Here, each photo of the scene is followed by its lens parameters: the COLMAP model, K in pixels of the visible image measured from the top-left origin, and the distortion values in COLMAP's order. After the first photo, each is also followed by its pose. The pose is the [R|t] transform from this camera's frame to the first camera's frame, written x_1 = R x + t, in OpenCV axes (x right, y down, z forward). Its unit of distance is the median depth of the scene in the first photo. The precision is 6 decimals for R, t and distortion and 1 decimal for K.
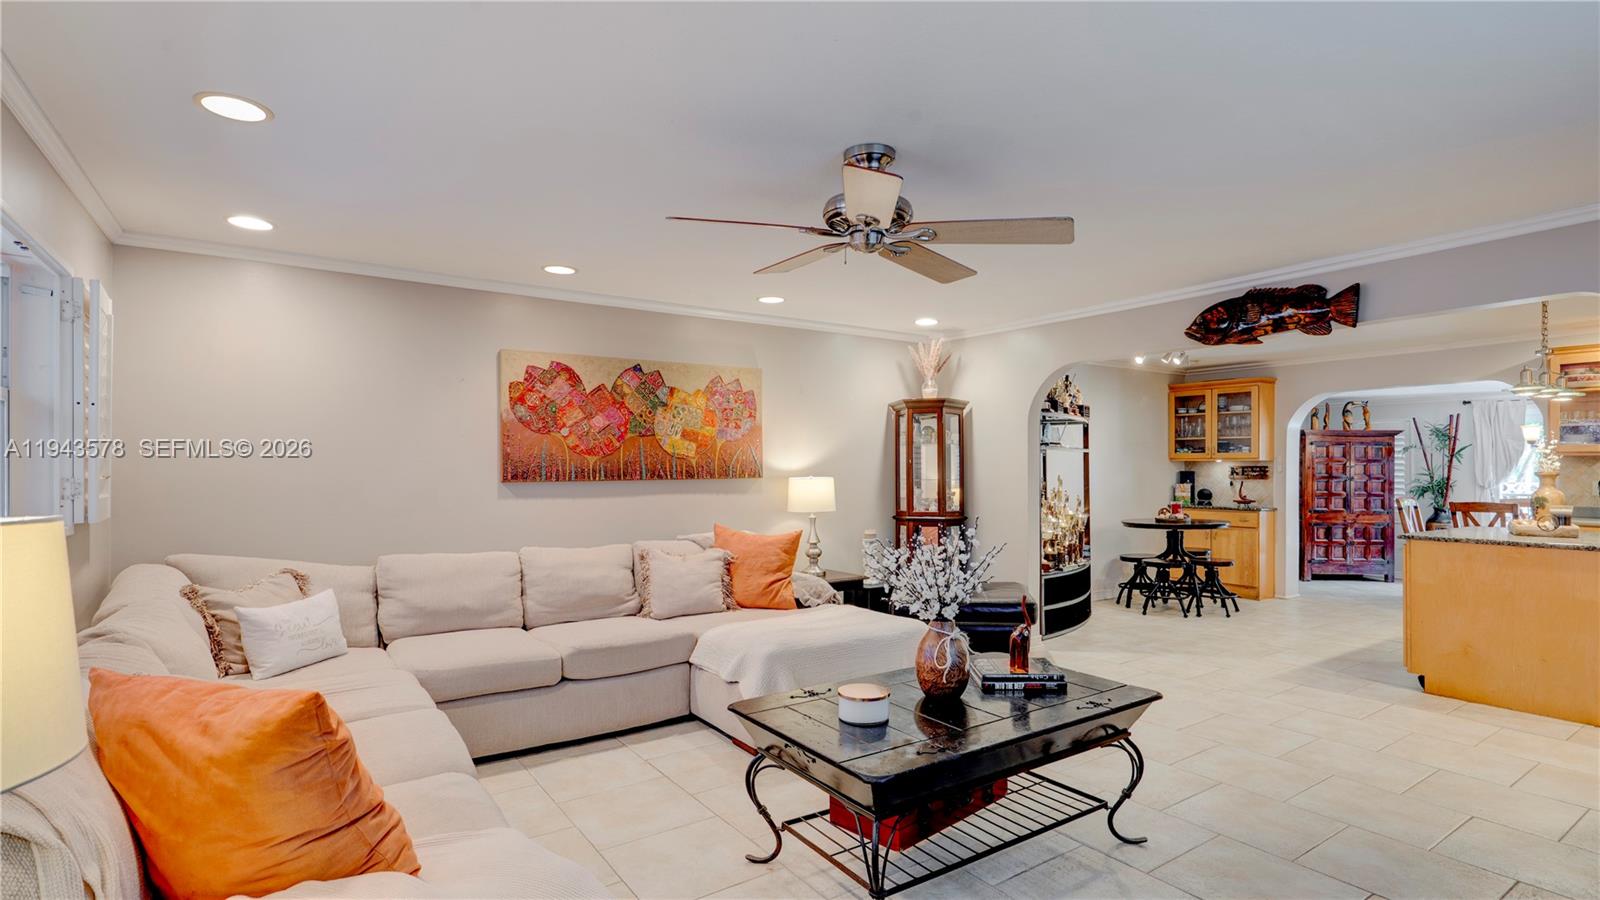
lens RADIAL K [[756.2, 0, 808.5], [0, 756.2, 459.7], [0, 0, 1]] dist [-0.001280, 0.000031]
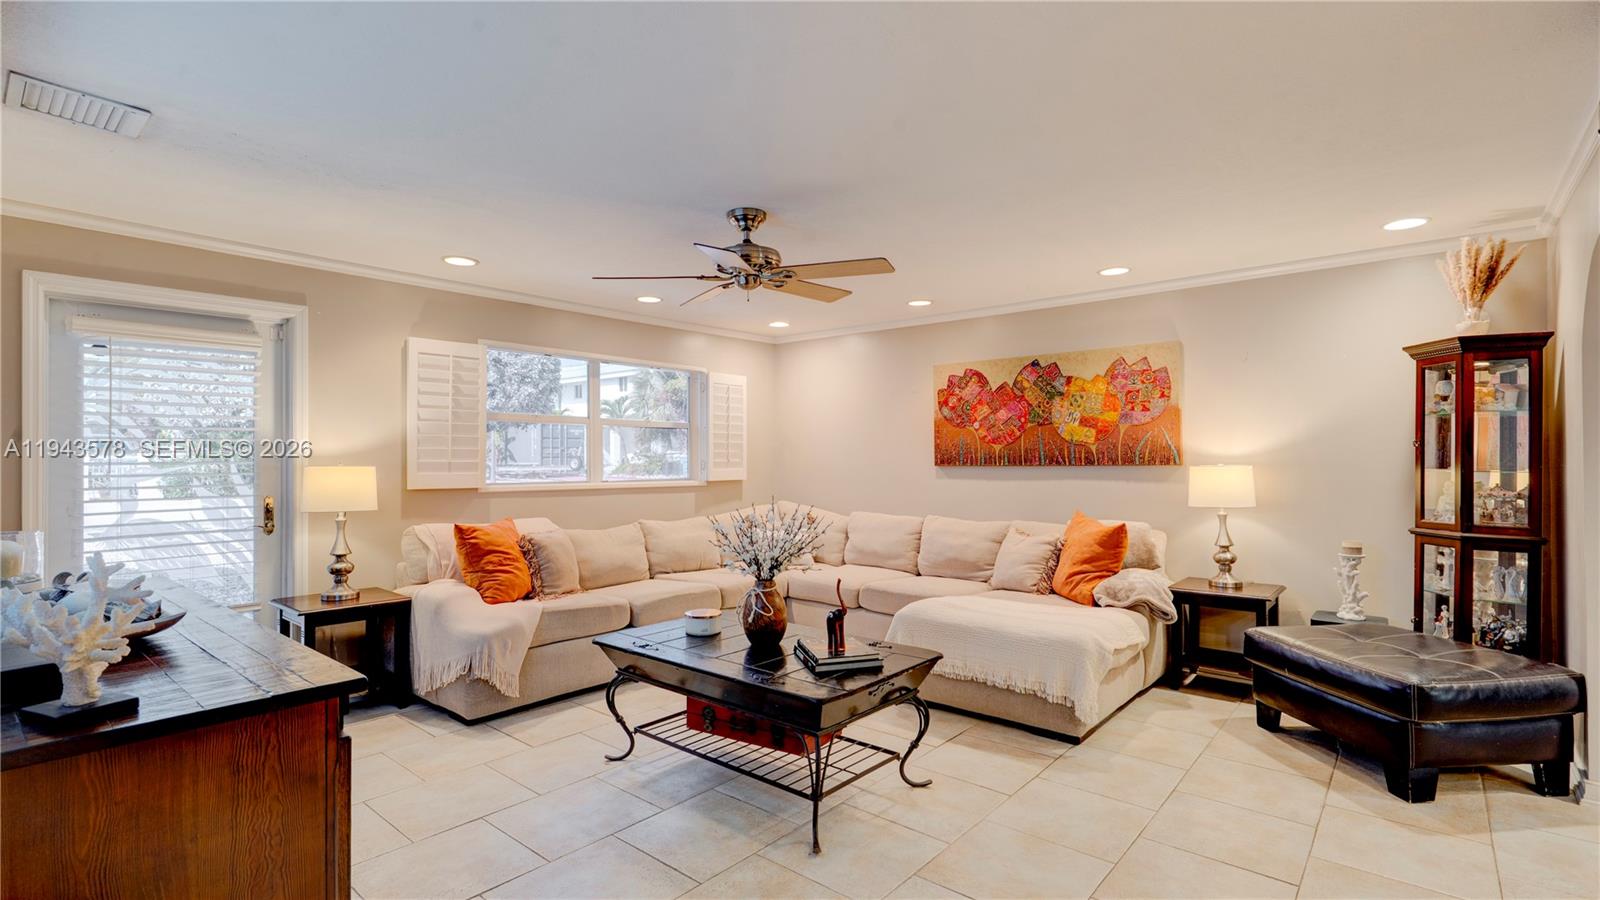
lens RADIAL K [[756.2, 0, 808.5], [0, 756.2, 459.7], [0, 0, 1]] dist [-0.001280, 0.000031]
pose [[0.274580, 0.001827, -0.961562, 0.745384], [0.012927, 0.999901, 0.005592, 0.007923], [0.961477, -0.013965, 0.274529, 0.389365]]
